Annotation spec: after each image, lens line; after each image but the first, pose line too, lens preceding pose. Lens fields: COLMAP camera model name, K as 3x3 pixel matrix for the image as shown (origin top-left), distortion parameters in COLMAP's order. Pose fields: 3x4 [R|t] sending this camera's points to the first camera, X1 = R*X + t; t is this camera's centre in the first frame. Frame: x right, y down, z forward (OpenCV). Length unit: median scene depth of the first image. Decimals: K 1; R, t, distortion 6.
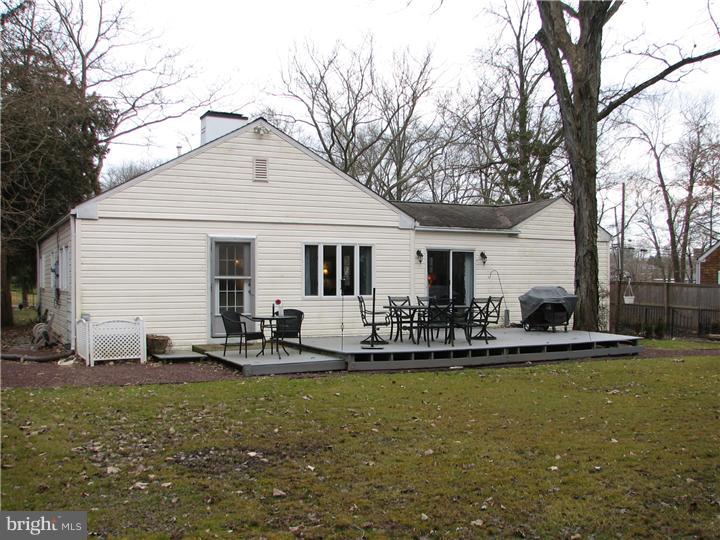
lens RADIAL K [[770.3, 0, 356.4], [0, 770.3, 272.7], [0, 0, 1]] dist [-0.094603, 0.000000]
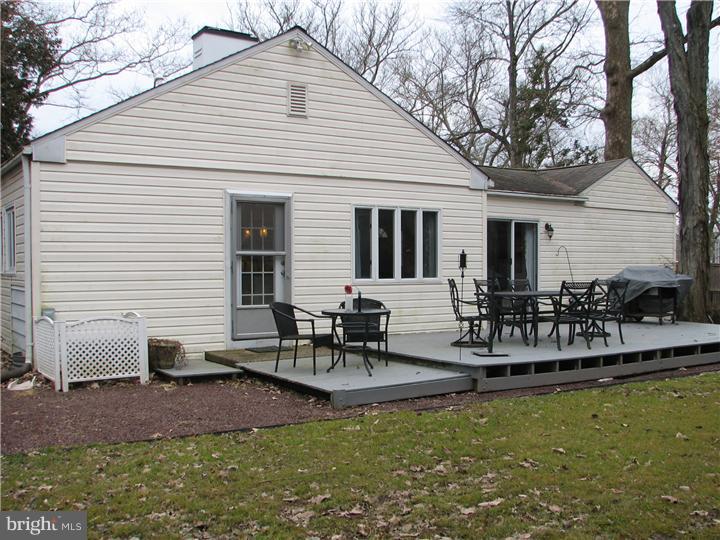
lens RADIAL K [[770.3, 0, 363.8], [0, 770.3, 268.0], [0, 0, 1]] dist [-0.094603, 0.000000]
pose [[0.992811, -0.002396, 0.119668, -0.150087], [0.000753, 0.999905, 0.013778, 0.010221], [-0.119689, -0.013589, 0.992718, 0.296082]]
